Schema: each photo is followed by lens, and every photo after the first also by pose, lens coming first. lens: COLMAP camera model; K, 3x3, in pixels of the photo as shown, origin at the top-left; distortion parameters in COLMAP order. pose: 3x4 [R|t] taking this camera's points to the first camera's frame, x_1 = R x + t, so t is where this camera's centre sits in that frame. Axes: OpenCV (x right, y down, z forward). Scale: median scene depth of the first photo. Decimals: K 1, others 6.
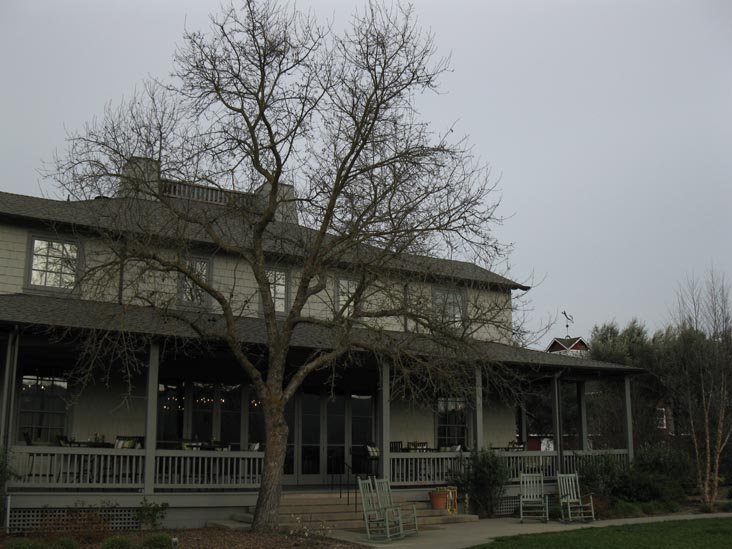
lens RADIAL K [[830.8, 0, 365.5], [0, 830.8, 252.7], [0, 0, 1]] dist [-0.207039, 0.243578]
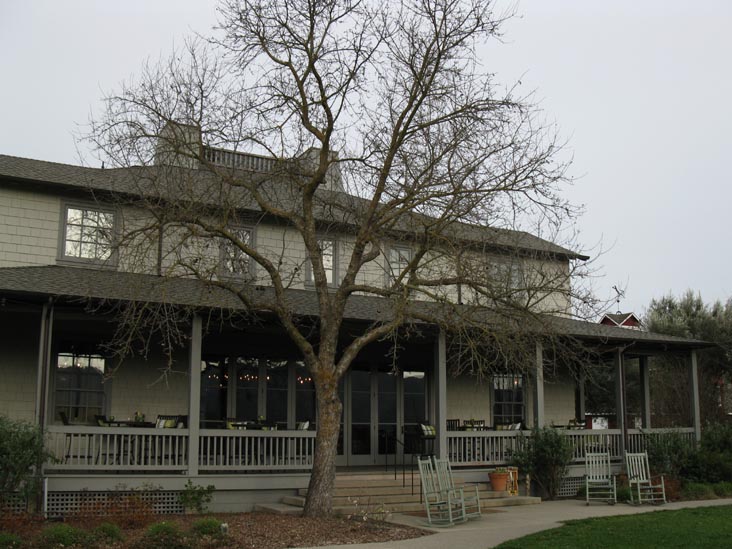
lens RADIAL K [[805.0, 0, 366.0], [0, 805.0, 274.5], [0, 0, 1]] dist [-0.198798, 0.217940]
pose [[0.999619, -0.005224, -0.027110, -0.040421], [0.006352, 0.999110, 0.041709, 0.026848], [0.026868, -0.041866, 0.998762, 0.097500]]
